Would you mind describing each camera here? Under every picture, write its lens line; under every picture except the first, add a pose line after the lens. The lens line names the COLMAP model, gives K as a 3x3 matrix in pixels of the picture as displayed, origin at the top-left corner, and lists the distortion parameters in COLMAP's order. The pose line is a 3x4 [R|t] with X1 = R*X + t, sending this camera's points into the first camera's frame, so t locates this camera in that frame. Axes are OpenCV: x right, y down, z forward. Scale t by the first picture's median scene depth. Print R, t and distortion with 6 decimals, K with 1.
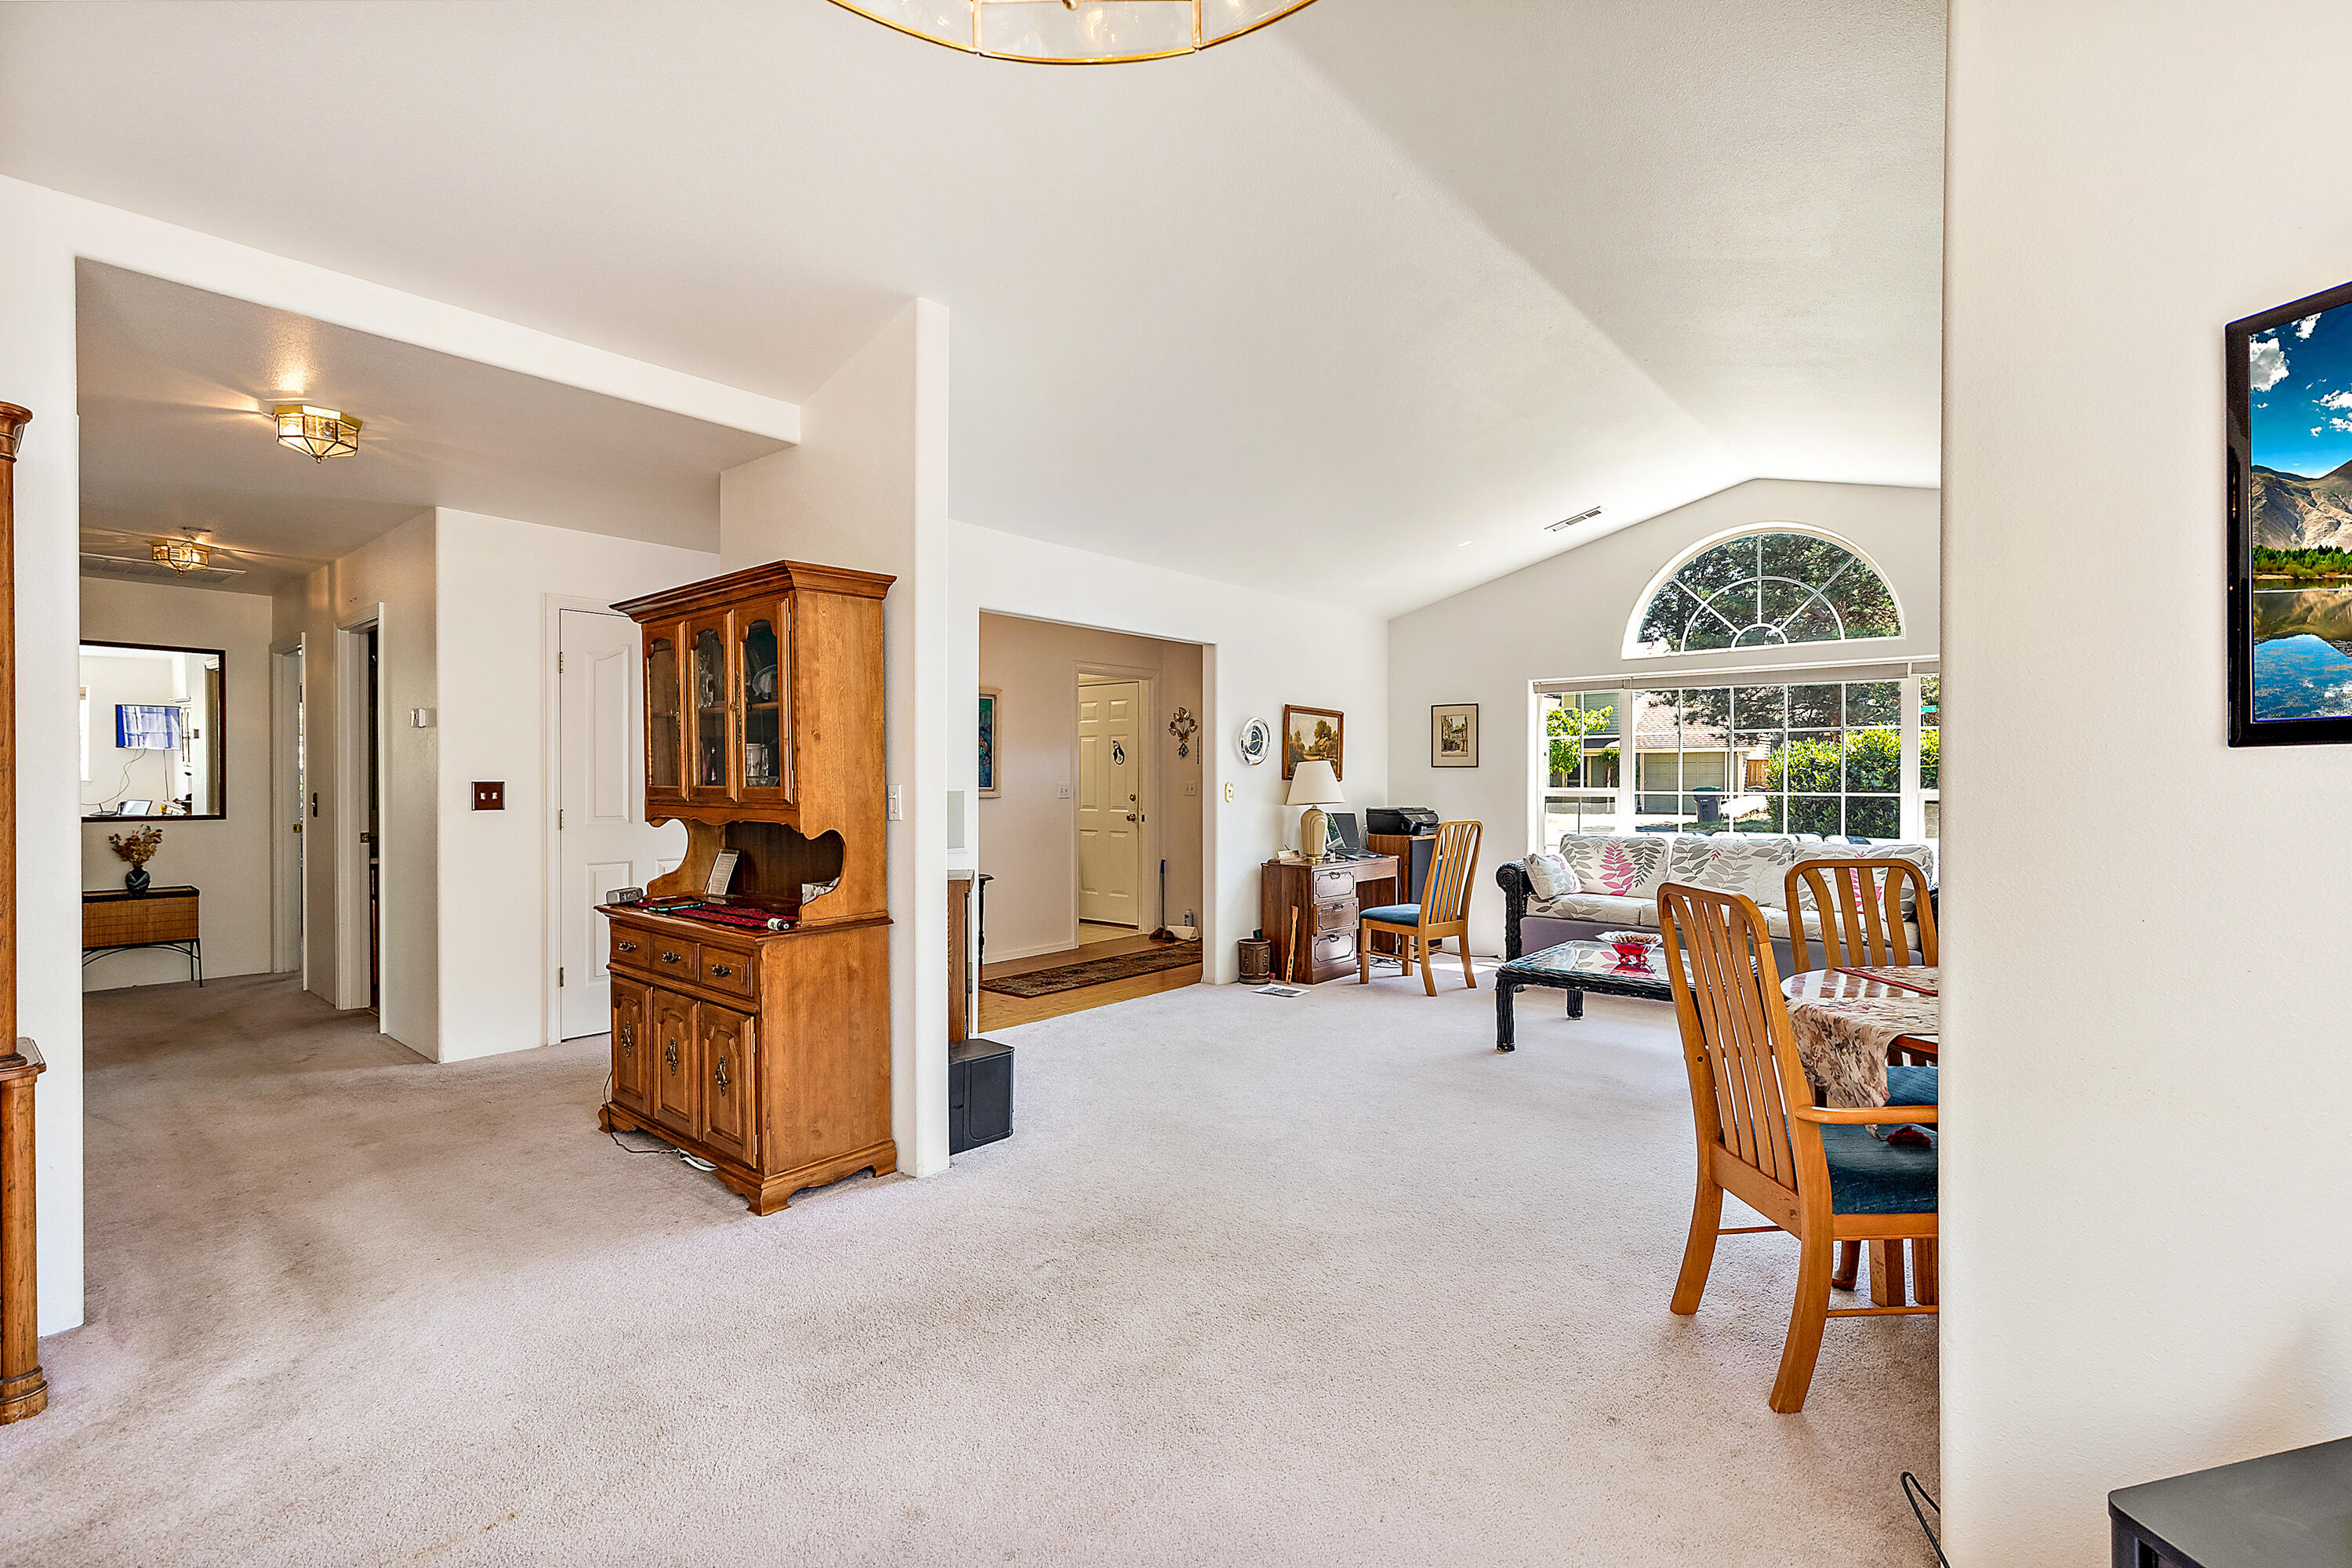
lens RADIAL K [[1067.6, 0, 1168.0], [0, 1067.6, 773.1], [0, 0, 1]] dist [0.006782, -0.002002]
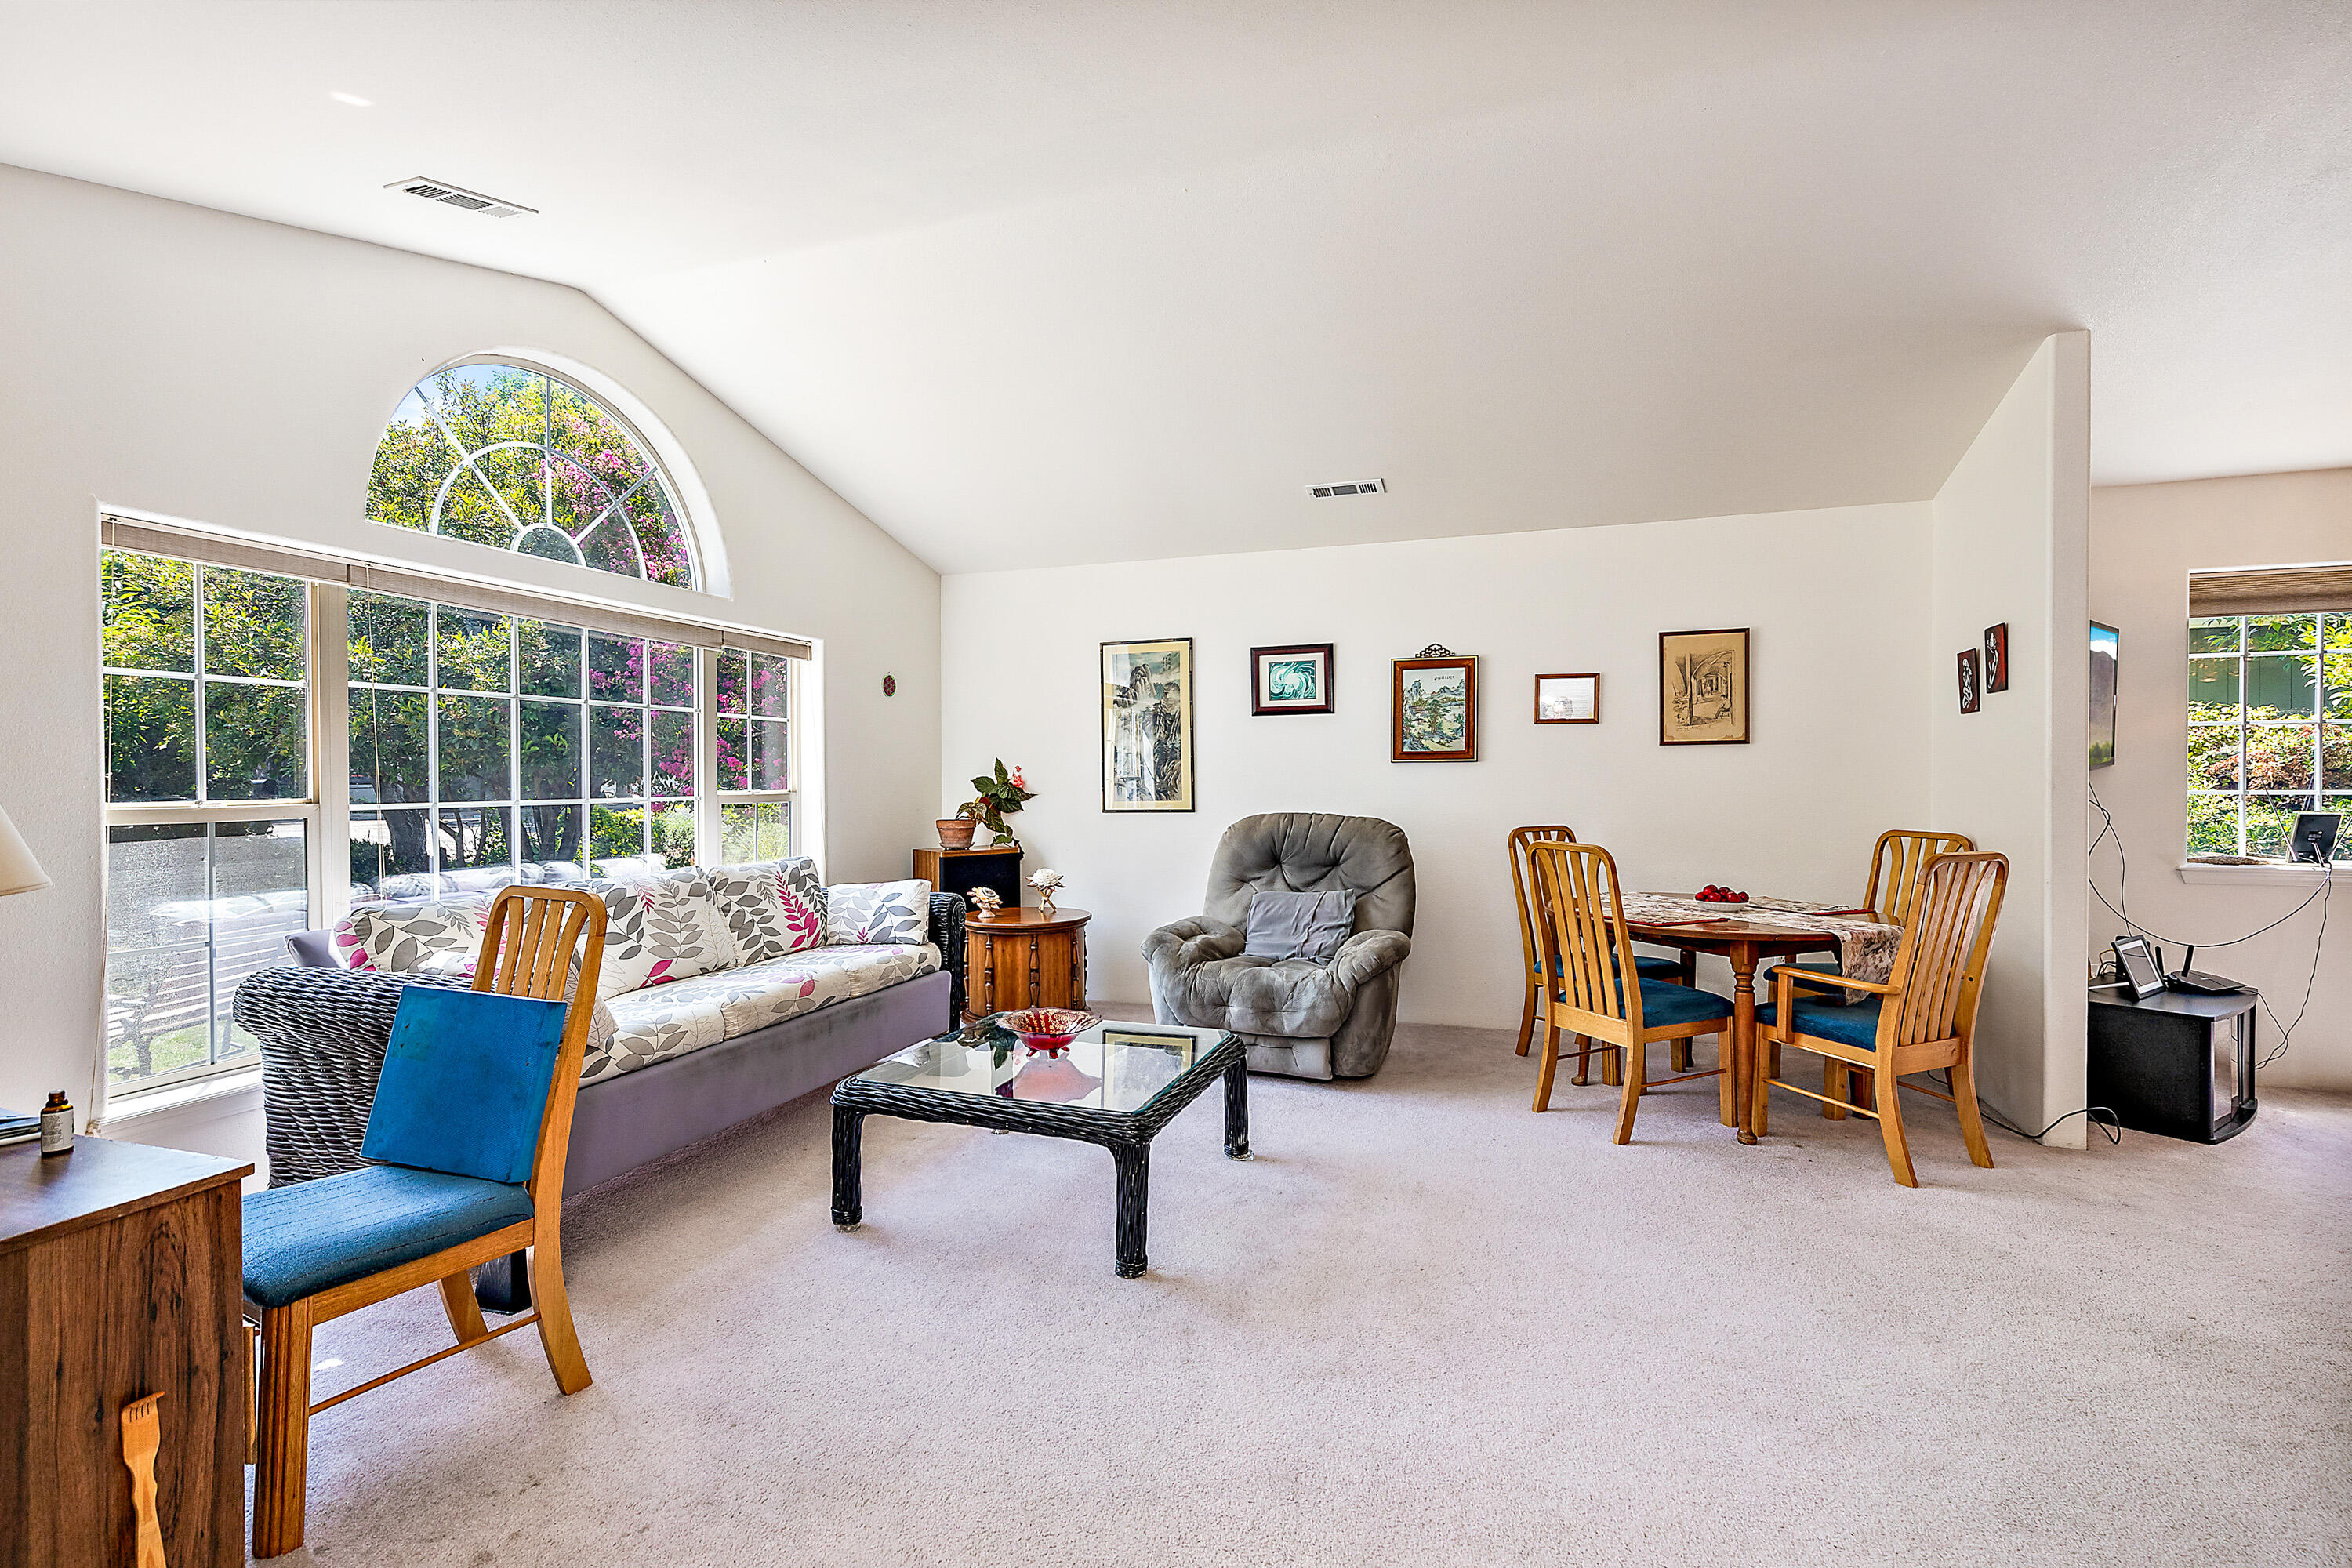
lens RADIAL K [[1067.6, 0, 1175.9], [0, 1067.6, 779.7], [0, 0, 1]] dist [0.006782, -0.002002]
pose [[-0.385584, -0.002477, 0.922670, -0.145212], [-0.002482, 0.999996, 0.001648, 0.004562], [-0.922670, -0.001655, -0.385588, 0.875254]]
